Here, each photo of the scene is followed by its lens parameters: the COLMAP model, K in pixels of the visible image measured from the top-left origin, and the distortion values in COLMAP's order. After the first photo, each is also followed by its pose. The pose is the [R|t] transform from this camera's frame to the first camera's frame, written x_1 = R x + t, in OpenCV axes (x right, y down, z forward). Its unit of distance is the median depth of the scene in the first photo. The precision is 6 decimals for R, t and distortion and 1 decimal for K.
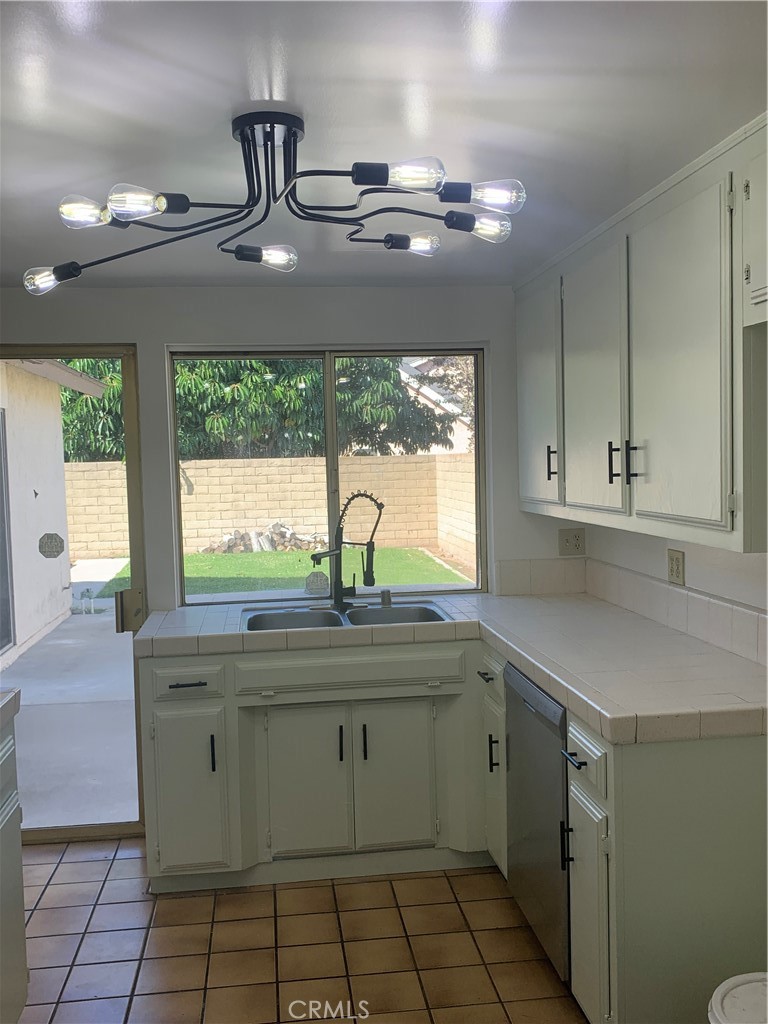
lens RADIAL K [[967.2, 0, 379.5], [0, 967.2, 499.2], [0, 0, 1]] dist [0.048790, -0.121194]
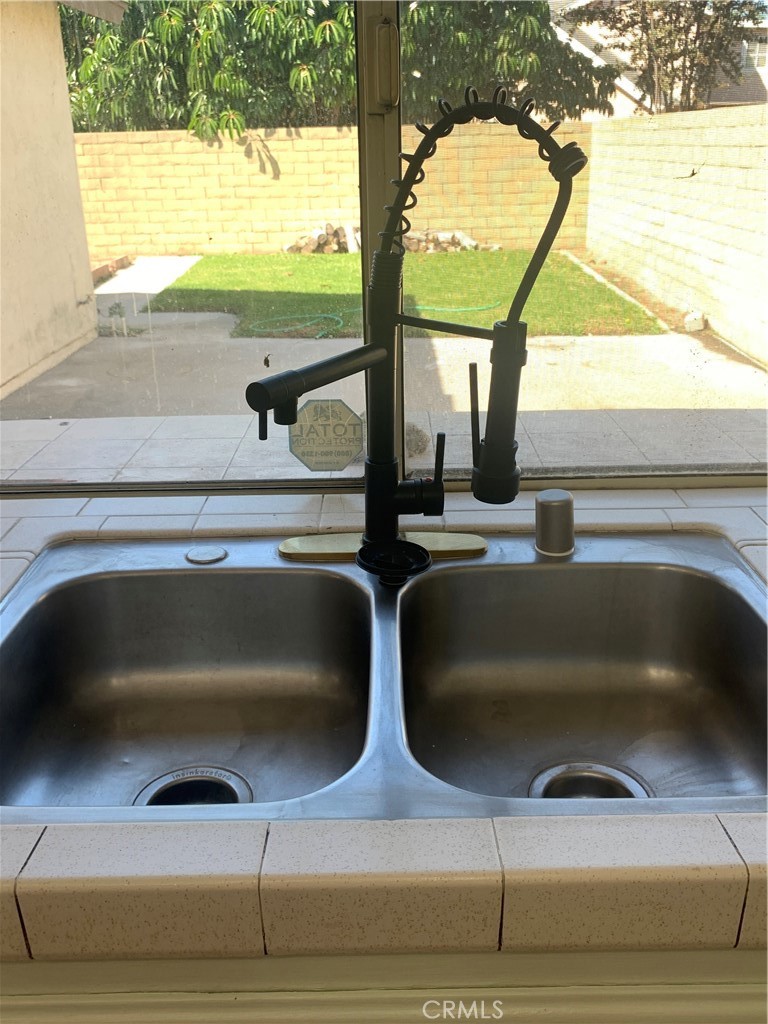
lens RADIAL K [[967.2, 0, 379.5], [0, 967.2, 499.2], [0, 0, 1]] dist [0.048790, -0.121194]
pose [[0.991950, 0.049136, -0.116711, -0.002682], [-0.011075, 0.951782, 0.306576, 0.002970], [0.126148, -0.302815, 0.944664, 0.181726]]
